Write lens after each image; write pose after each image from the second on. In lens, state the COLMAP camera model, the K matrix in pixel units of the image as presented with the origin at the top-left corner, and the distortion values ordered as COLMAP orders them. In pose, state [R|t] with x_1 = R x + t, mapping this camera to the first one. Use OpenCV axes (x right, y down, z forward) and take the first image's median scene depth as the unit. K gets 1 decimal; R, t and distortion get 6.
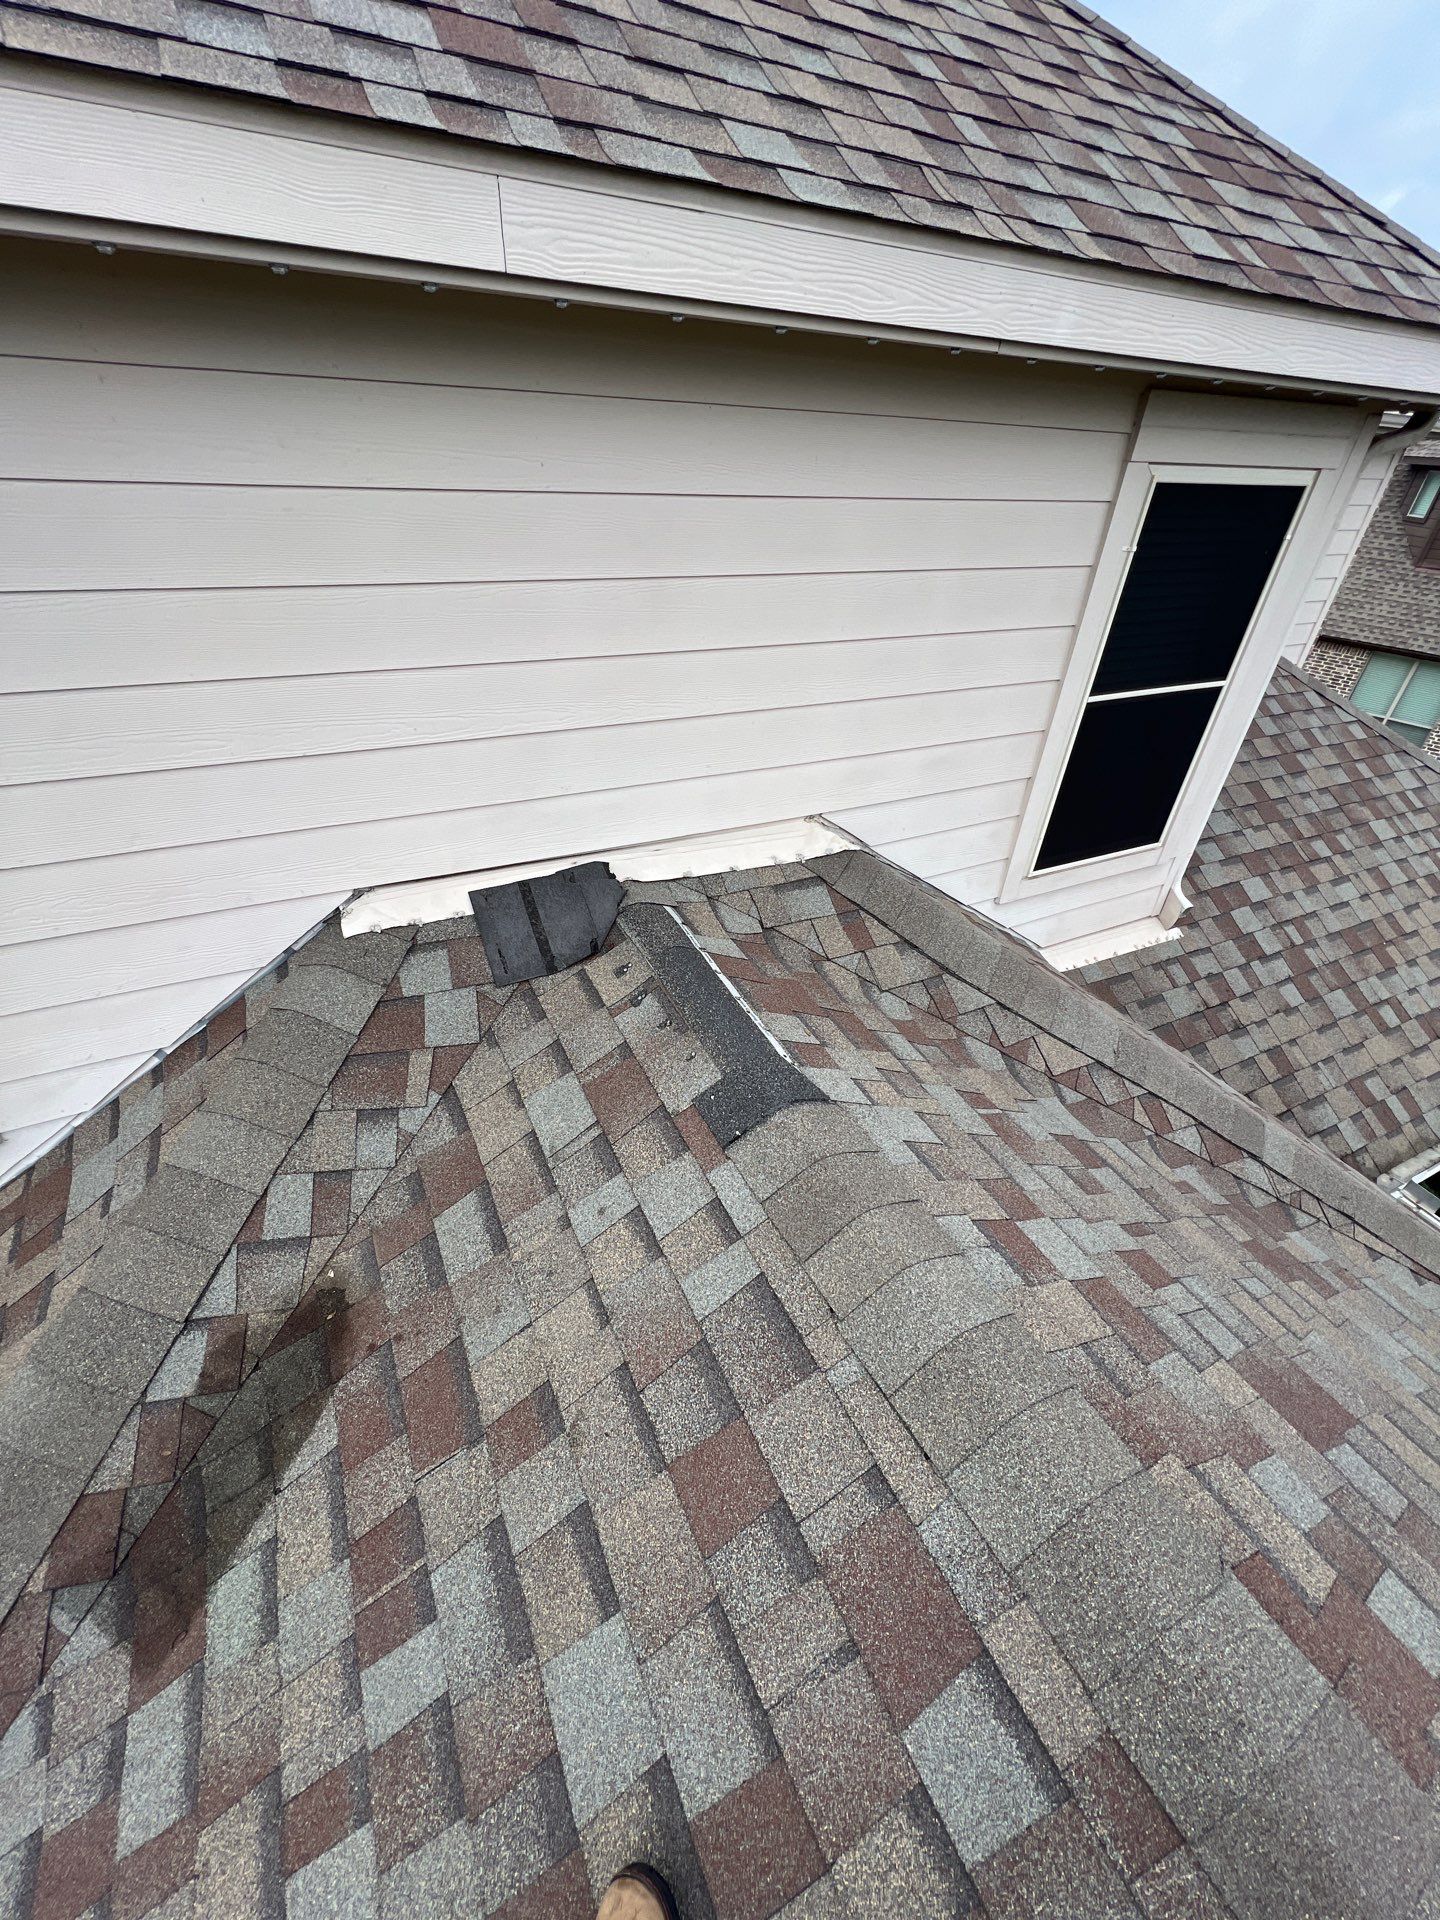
lens RADIAL K [[765.6, 0, 720.0], [0, 765.6, 960.0], [0, 0, 1]] dist [0.000073, 0.000168]
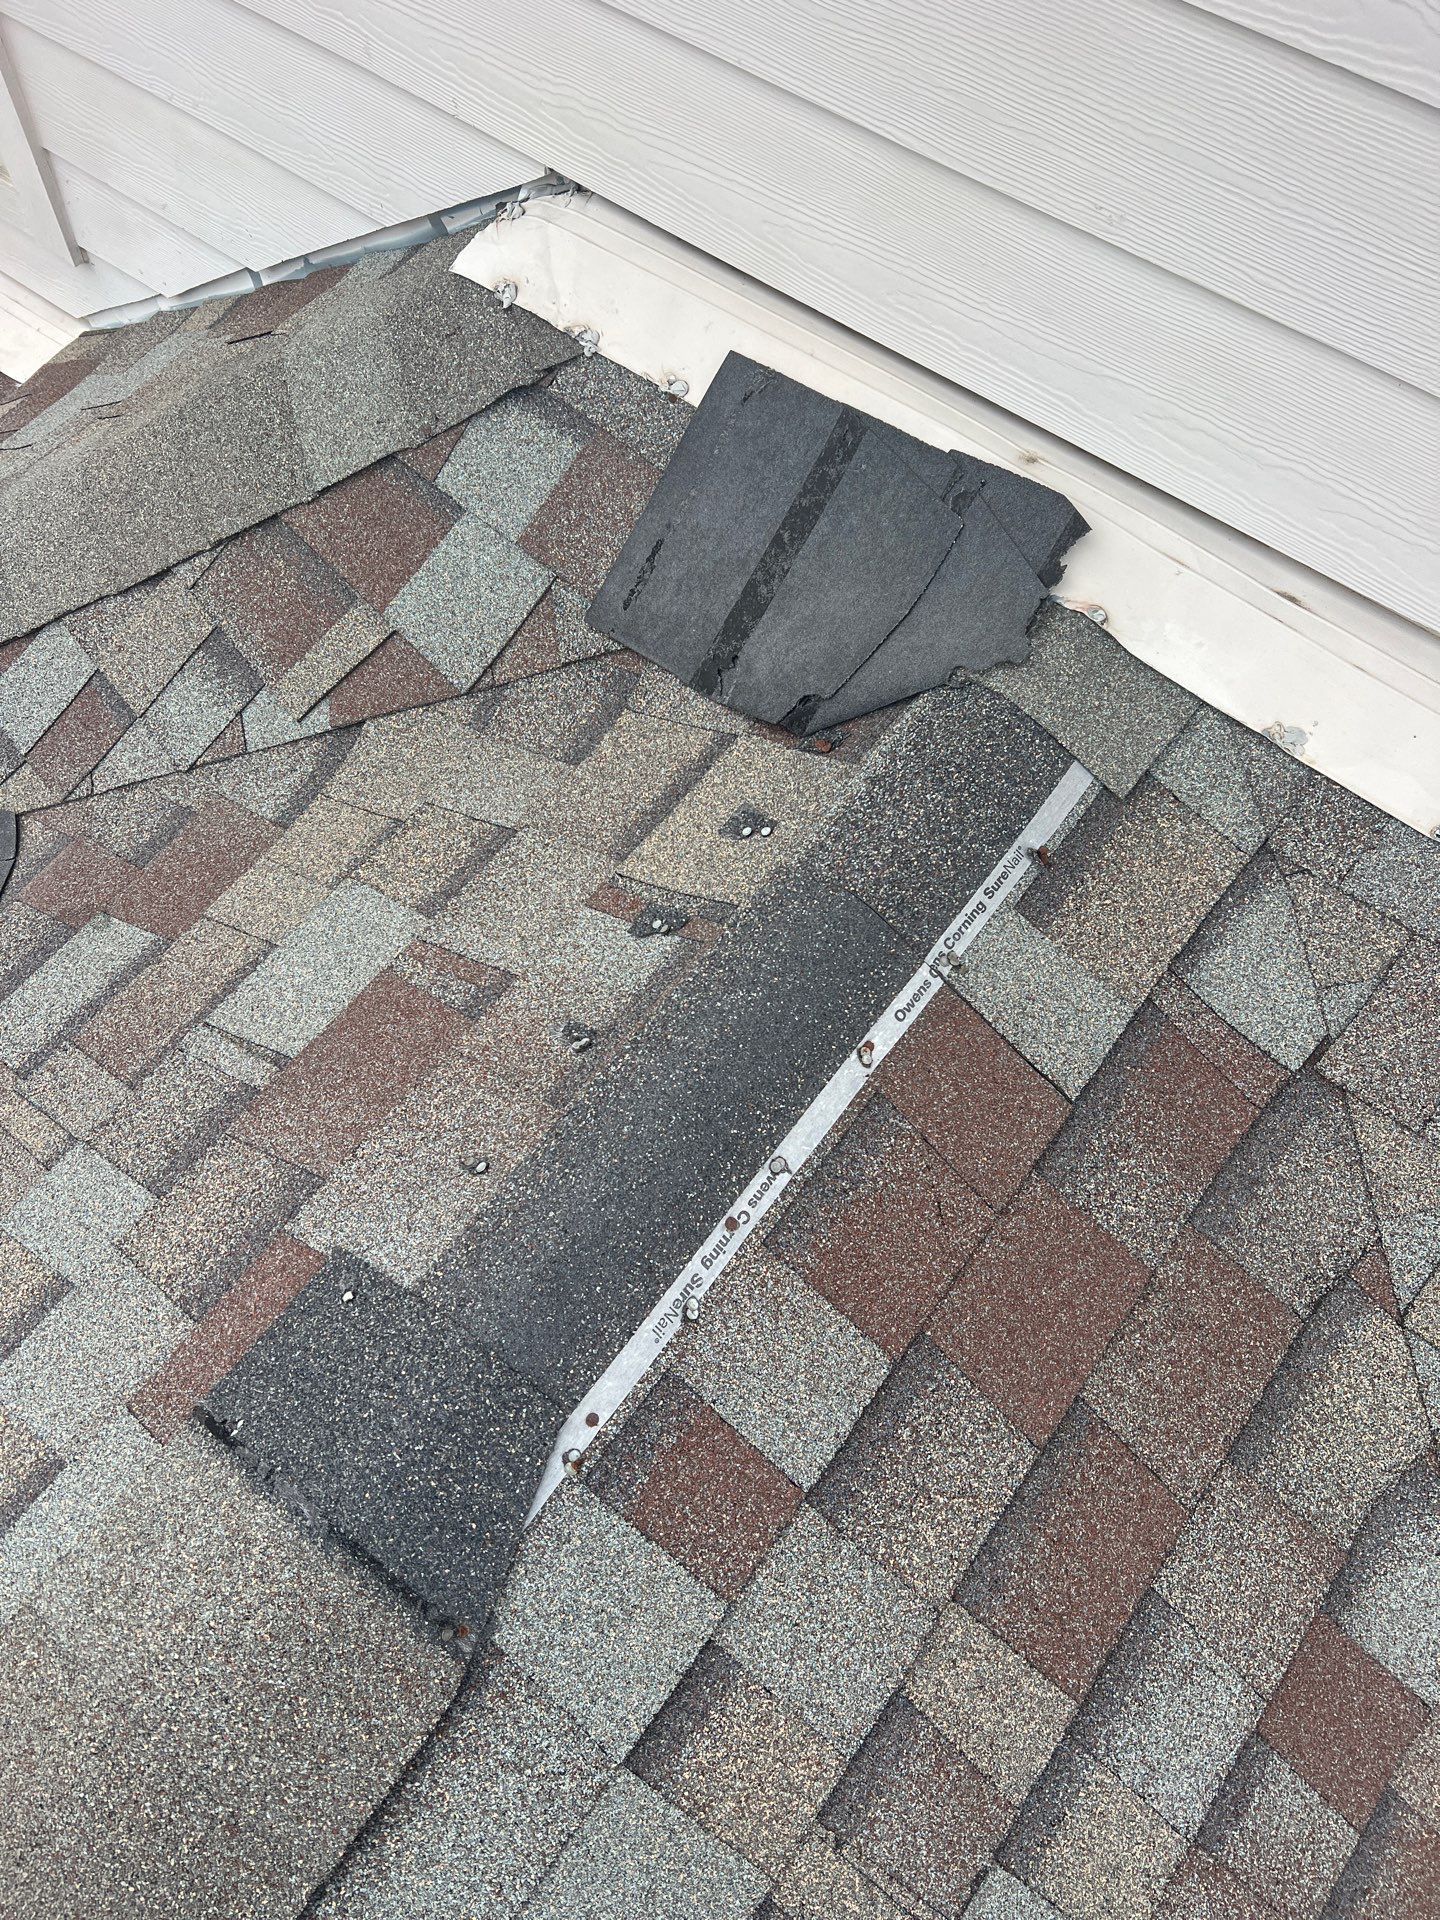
lens RADIAL K [[1459.8, 0, 720.0], [0, 1459.8, 960.0], [0, 0, 1]] dist [0.075015, -0.108244]
pose [[0.453580, 0.765413, -0.456517, 0.211244], [-0.512180, 0.643076, 0.569320, -0.316753], [0.729340, -0.024413, 0.683716, 0.574418]]
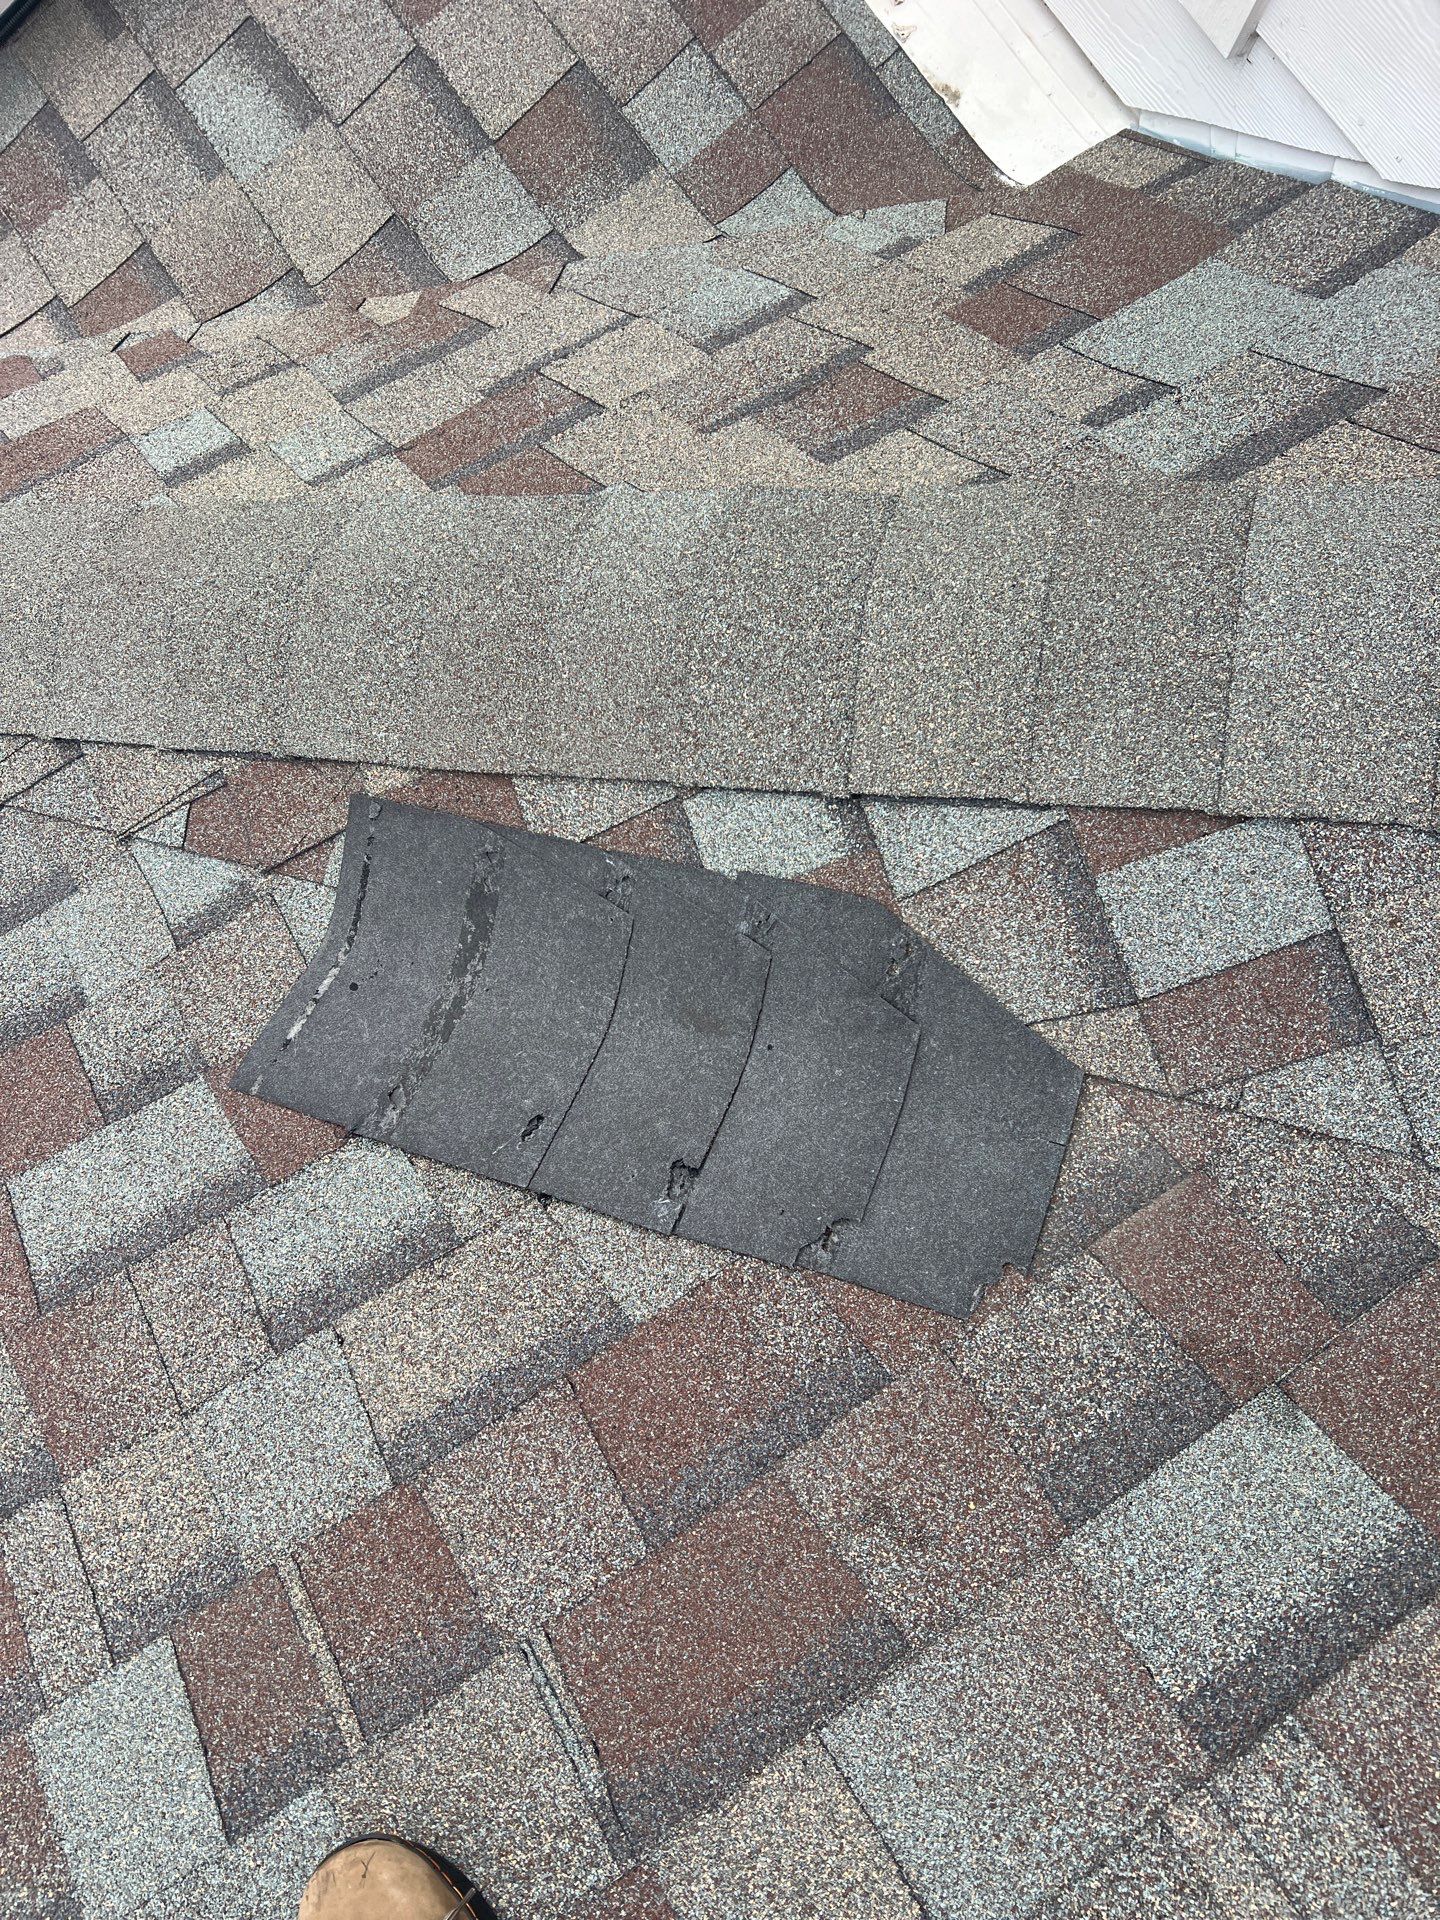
lens RADIAL K [[1459.8, 0, 720.0], [0, 1459.8, 960.0], [0, 0, 1]] dist [0.075015, -0.108244]
pose [[0.106552, 0.945552, -0.307534, -0.331525], [-0.645725, 0.301001, 0.701739, 0.029474], [0.756099, 0.123810, 0.642639, 0.405862]]
